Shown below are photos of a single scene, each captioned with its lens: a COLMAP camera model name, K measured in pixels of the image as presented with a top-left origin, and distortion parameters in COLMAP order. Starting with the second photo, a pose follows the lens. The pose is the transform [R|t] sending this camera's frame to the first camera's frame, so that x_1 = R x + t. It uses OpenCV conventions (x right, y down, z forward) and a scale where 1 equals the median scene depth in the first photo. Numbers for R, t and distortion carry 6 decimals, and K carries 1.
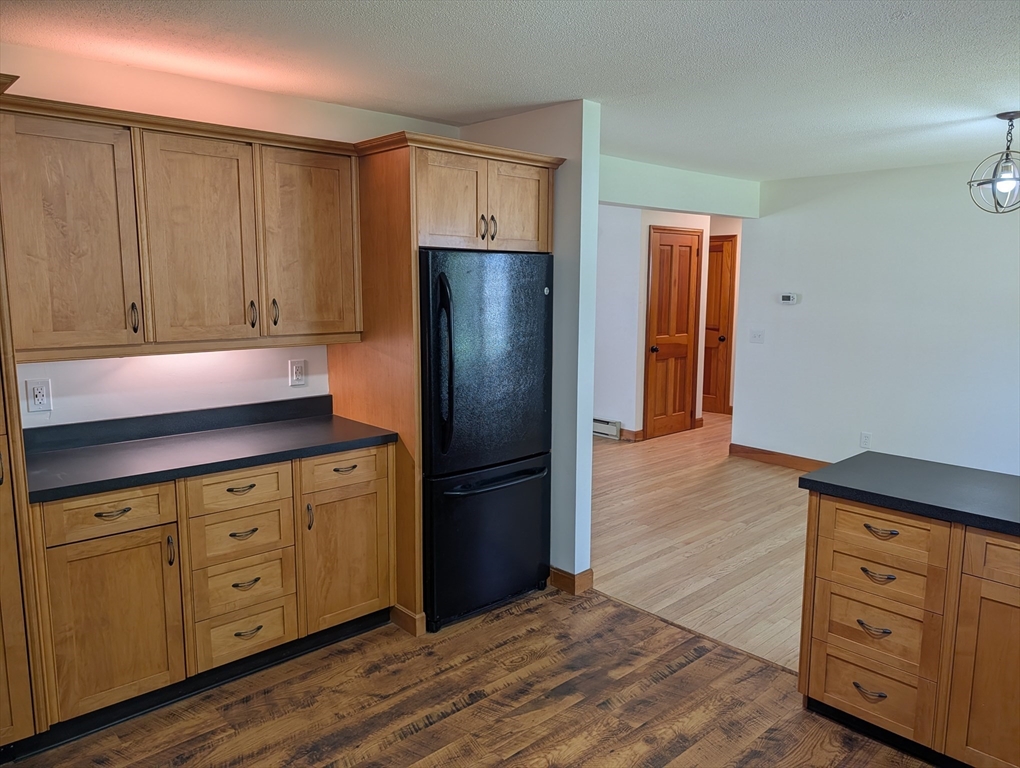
lens RADIAL K [[732.5, 0, 510.0], [0, 732.5, 384.0], [0, 0, 1]] dist [-0.004216, -0.003392]
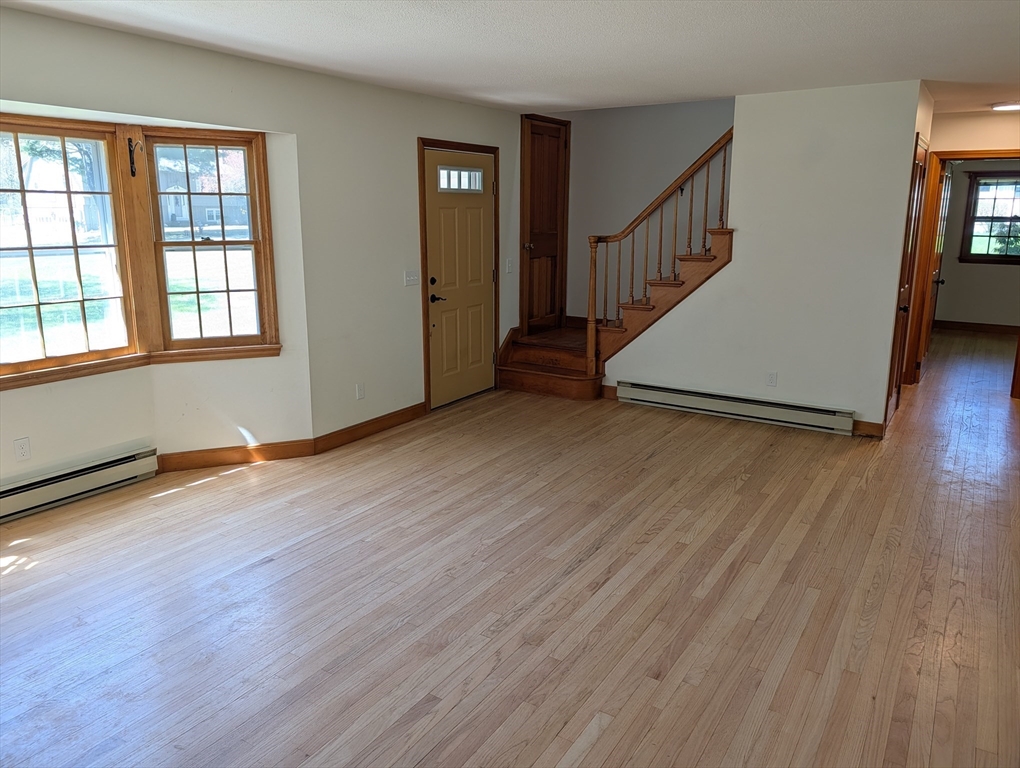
lens RADIAL K [[728.9, 0, 512.9], [0, 728.9, 370.9], [0, 0, 1]] dist [0.052839, -0.064069]
pose [[0.968596, -0.053019, 0.242921, -0.822009], [0.034805, 0.996293, 0.078672, -0.133294], [-0.246191, -0.067746, 0.966851, 0.888453]]
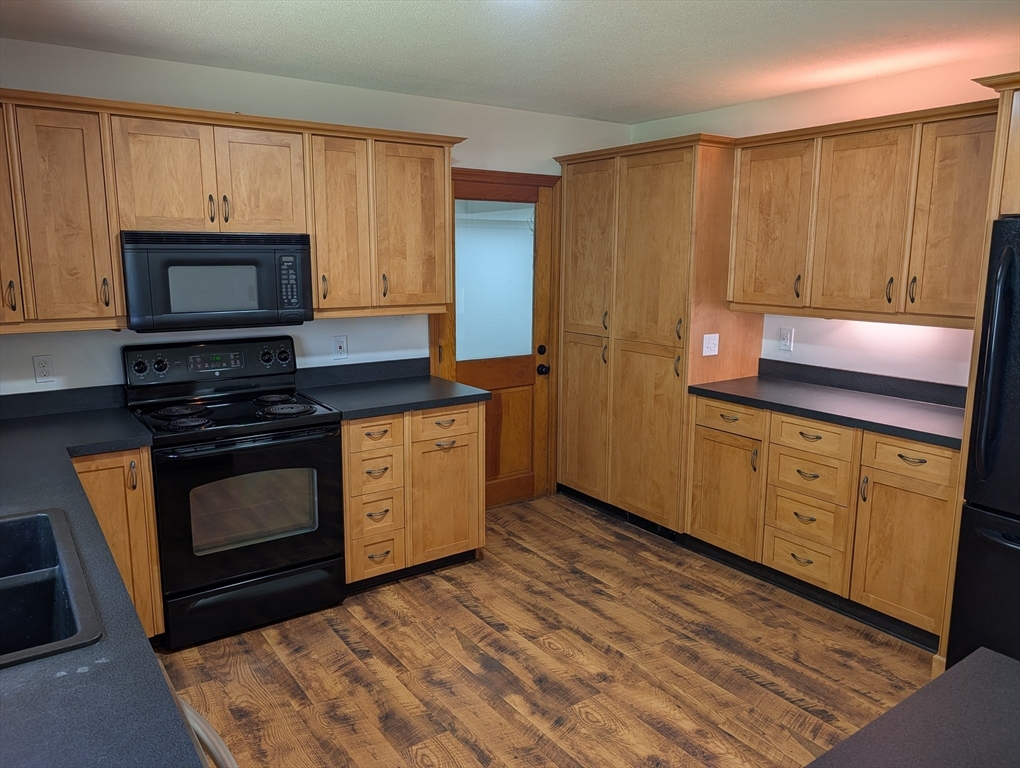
lens RADIAL K [[728.9, 0, 512.9], [0, 728.9, 370.9], [0, 0, 1]] dist [0.052839, -0.064069]
pose [[-0.133003, 0.153548, -0.979149, 0.754959], [-0.142784, 0.974652, 0.172237, -0.084610], [0.980777, 0.162715, -0.107707, 0.584939]]
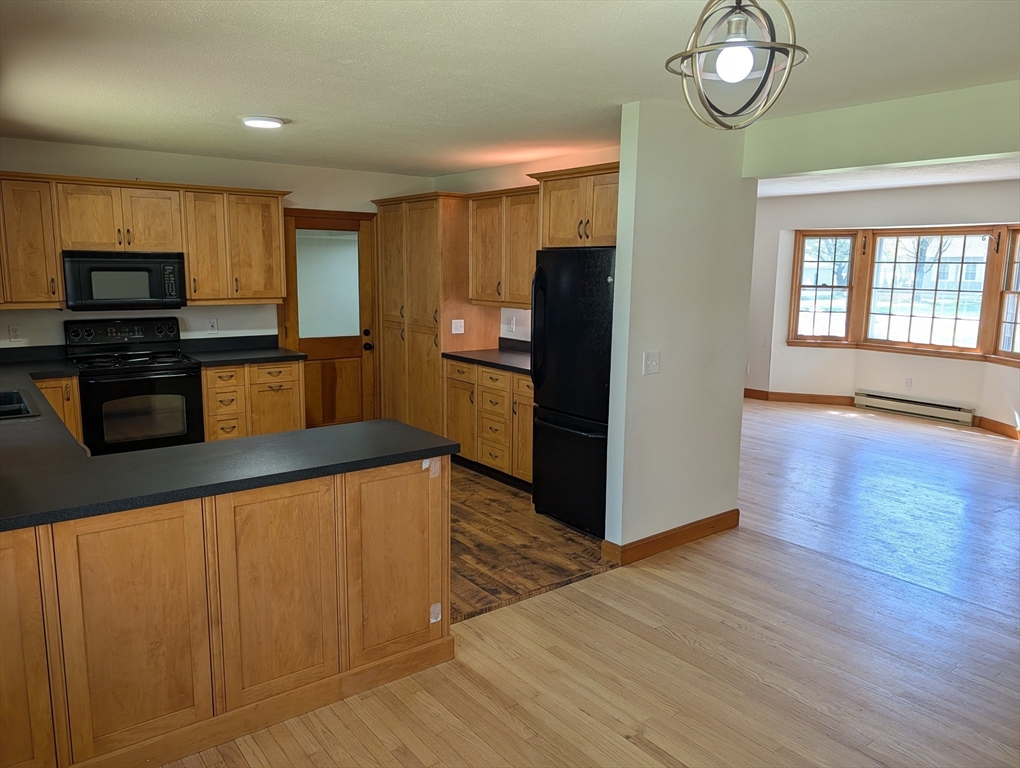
lens RADIAL K [[720.4, 0, 504.0], [0, 720.4, 376.1], [0, 0, 1]] dist [0.043399, -0.046813]
pose [[-0.105153, 0.144219, -0.983943, 1.354787], [-0.150456, 0.975732, 0.159095, -0.153532], [0.983009, 0.164769, -0.080902, 1.069779]]
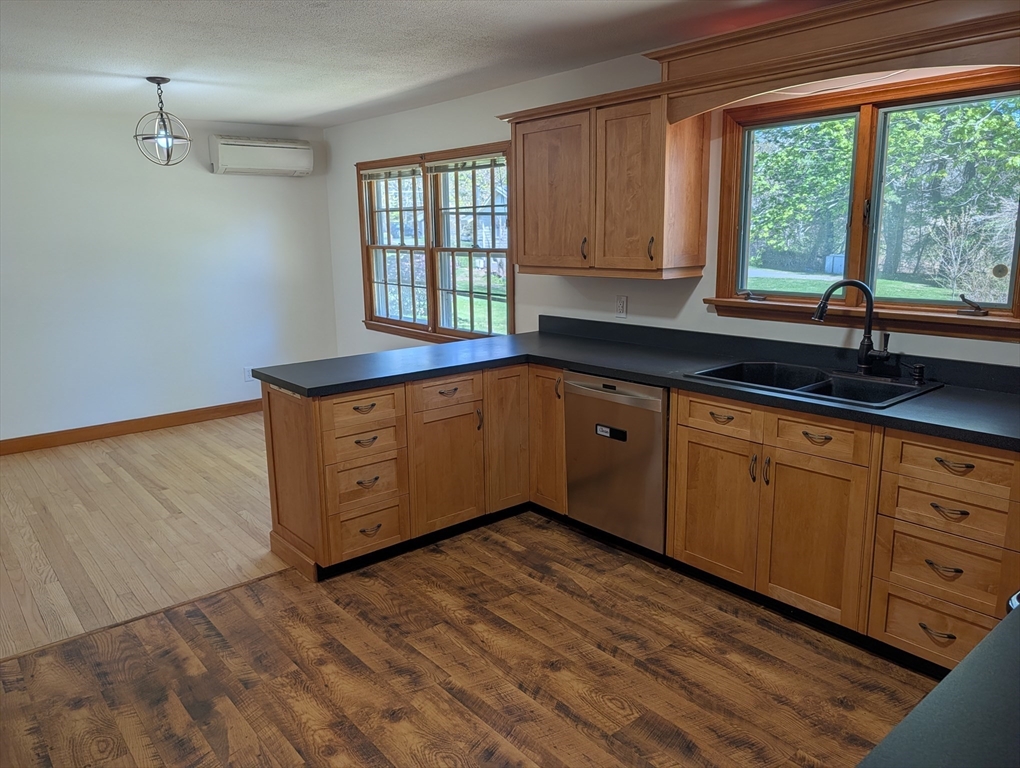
lens RADIAL K [[728.9, 0, 512.9], [0, 728.9, 370.9], [0, 0, 1]] dist [0.052839, -0.064069]
pose [[0.046001, -0.194426, 0.979838, -0.604912], [0.157225, 0.970060, 0.185105, -0.054187], [-0.986491, 0.145540, 0.075193, 0.481646]]
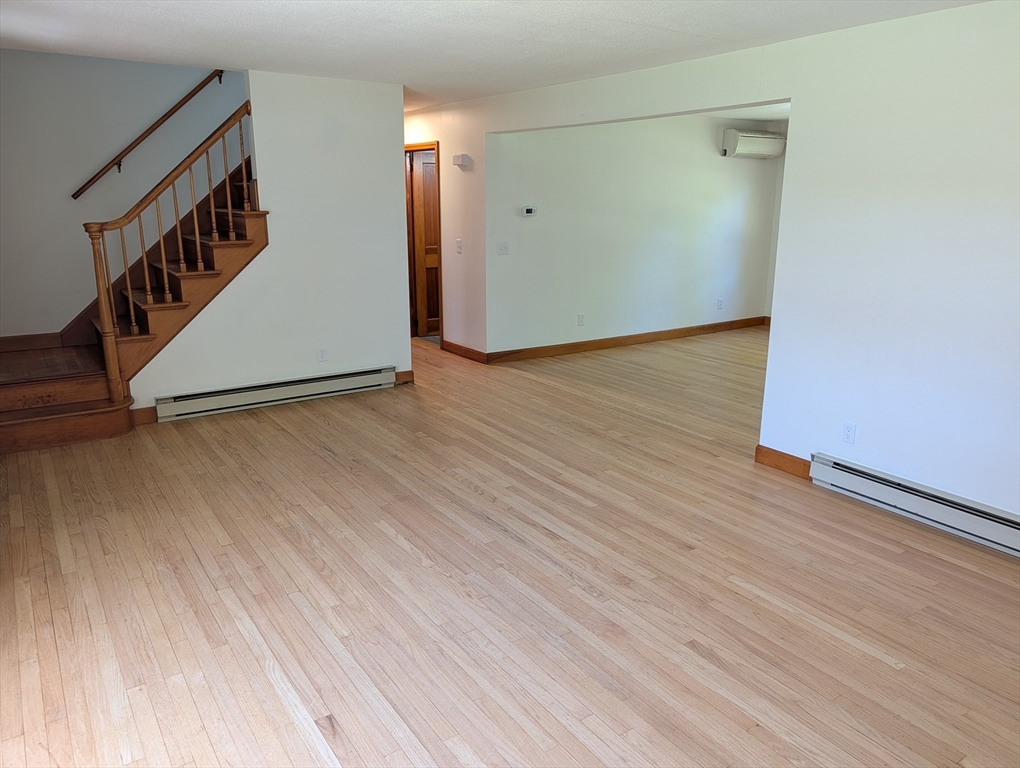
lens RADIAL K [[729.5, 0, 505.0], [0, 729.5, 382.1], [0, 0, 1]] dist [0.044786, -0.054929]
pose [[0.152342, -0.249512, 0.956314, -1.512583], [0.135564, 0.963737, 0.229853, -0.249774], [-0.978986, 0.094626, 0.180643, 1.672972]]
